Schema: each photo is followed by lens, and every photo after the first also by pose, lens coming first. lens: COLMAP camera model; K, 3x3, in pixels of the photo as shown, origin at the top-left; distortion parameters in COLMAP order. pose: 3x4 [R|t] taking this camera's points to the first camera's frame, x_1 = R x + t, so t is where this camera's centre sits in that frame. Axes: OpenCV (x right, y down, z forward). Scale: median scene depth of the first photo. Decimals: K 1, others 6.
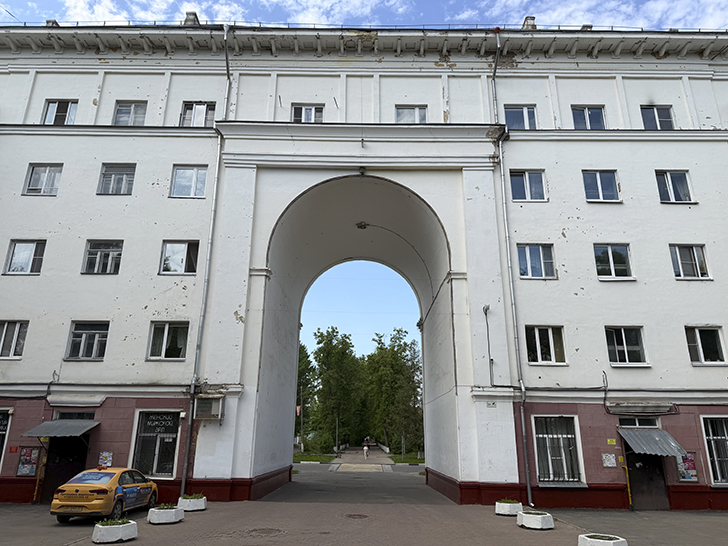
lens RADIAL K [[504.9, 0, 364.0], [0, 504.9, 273.0], [0, 0, 1]] dist [0.104051, -0.149327]
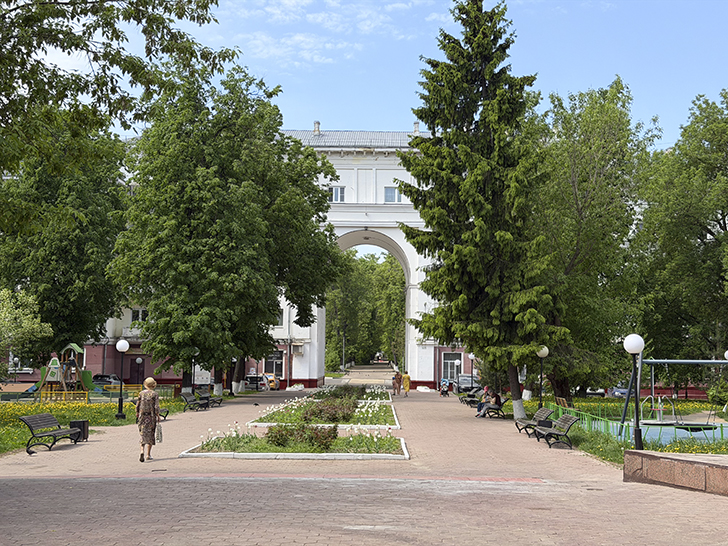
lens RADIAL K [[1117.5, 0, 364.0], [0, 1117.5, 273.0], [0, 0, 1]] dist [0.244252, -0.000910]
pose [[0.999903, 0.000182, -0.013896, 0.055126], [0.003224, 0.969597, 0.244686, -1.247268], [0.013518, -0.244707, 0.969503, -3.632368]]
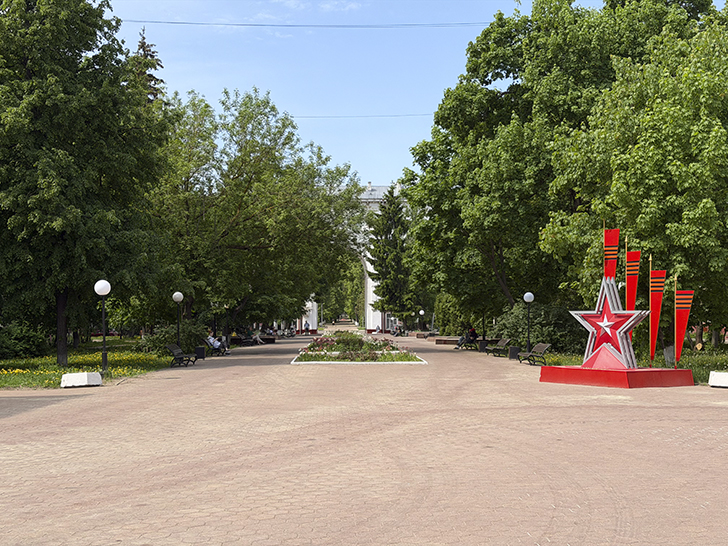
lens RADIAL K [[1117.5, 0, 364.0], [0, 1117.5, 273.0], [0, 0, 1]] dist [0.244252, -0.000910]
pose [[0.999469, -0.013729, 0.029552, -0.095480], [0.004922, 0.960111, 0.279575, -2.485879], [-0.032211, -0.279281, 0.959669, -7.337151]]
